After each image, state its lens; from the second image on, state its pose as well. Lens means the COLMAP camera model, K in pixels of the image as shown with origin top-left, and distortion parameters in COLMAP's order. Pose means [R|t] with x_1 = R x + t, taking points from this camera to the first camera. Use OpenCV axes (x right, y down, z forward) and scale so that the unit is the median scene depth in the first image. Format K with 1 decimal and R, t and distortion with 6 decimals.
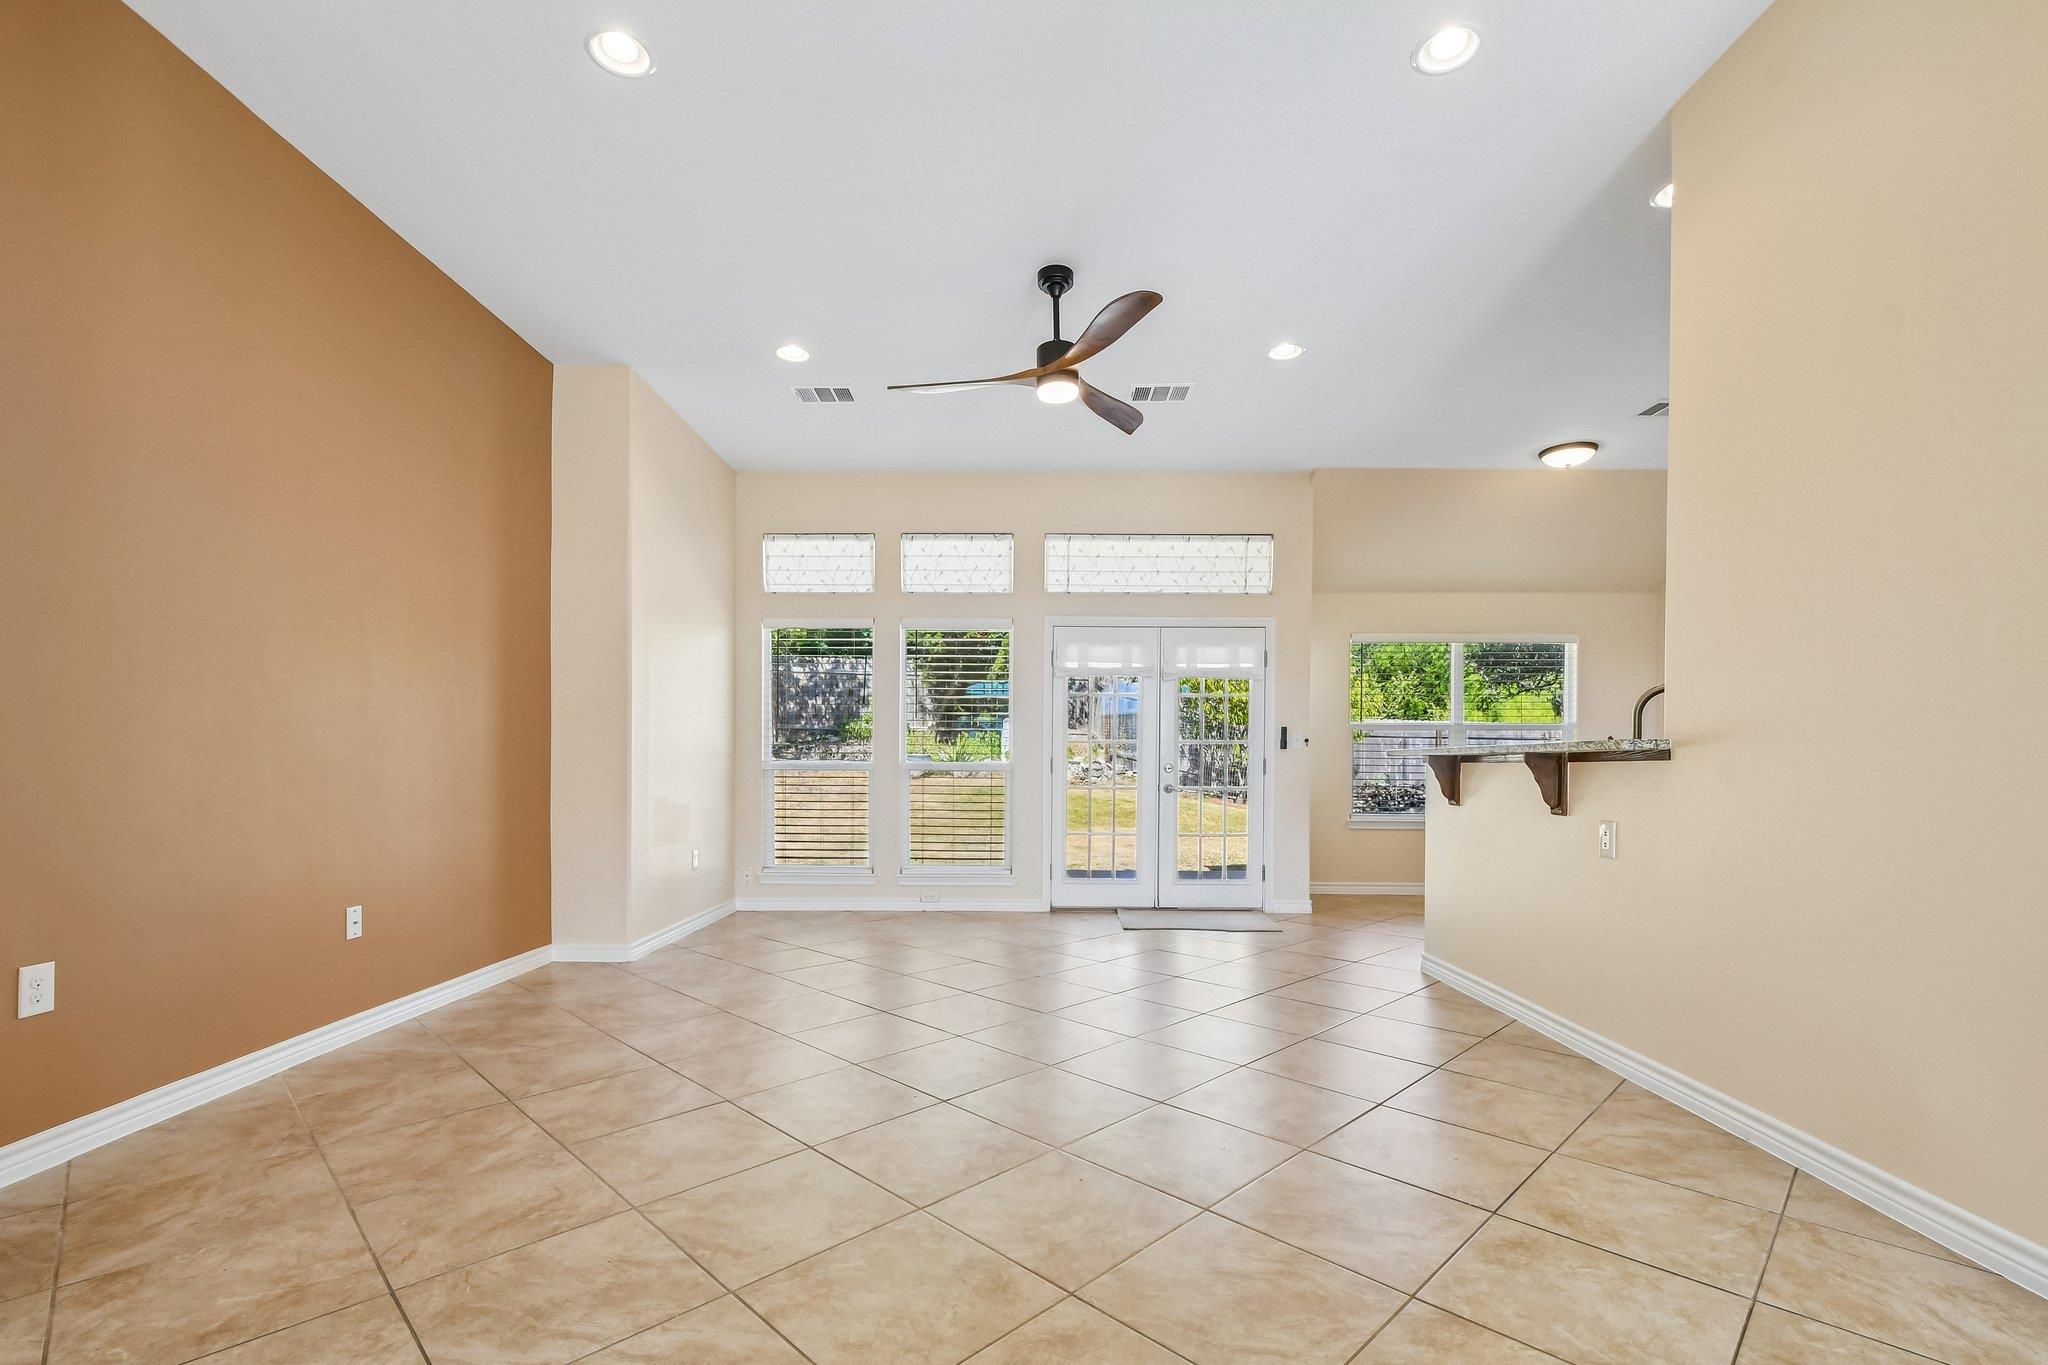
lens RADIAL K [[884.5, 0, 1013.9], [0, 884.5, 777.1], [0, 0, 1]] dist [0.003197, 0.000175]
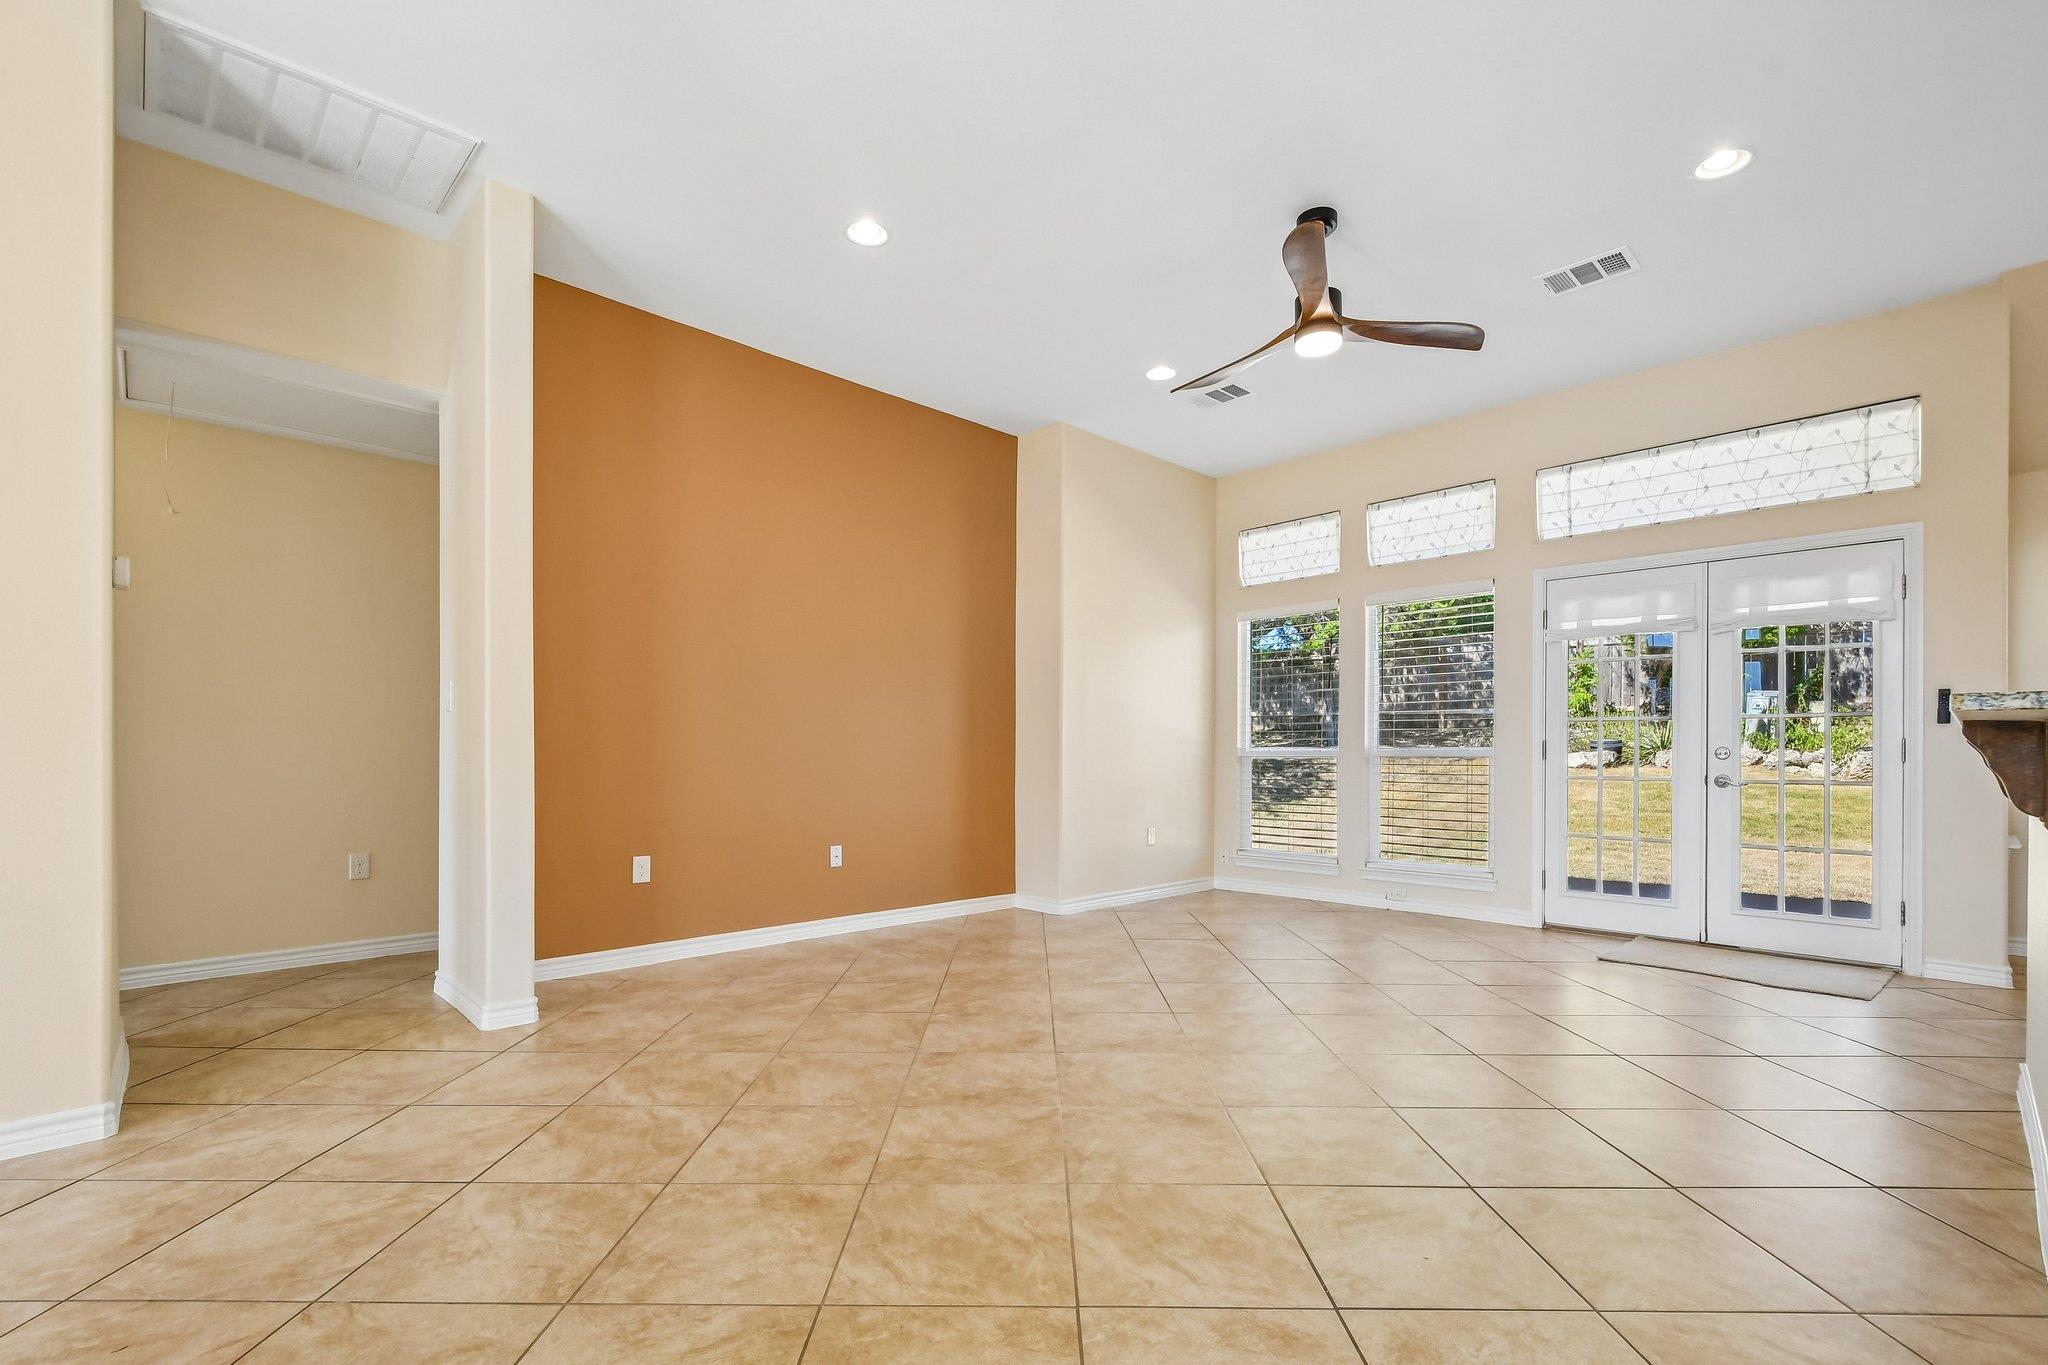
lens RADIAL K [[899.9, 0, 1037.5], [0, 899.9, 758.5], [0, 0, 1]] dist [0.000981, -0.003738]
pose [[0.713486, 0.000241, -0.700669, 0.291649], [-0.006714, 0.999956, -0.006493, 0.002876], [0.700637, 0.009337, 0.713457, 0.074688]]
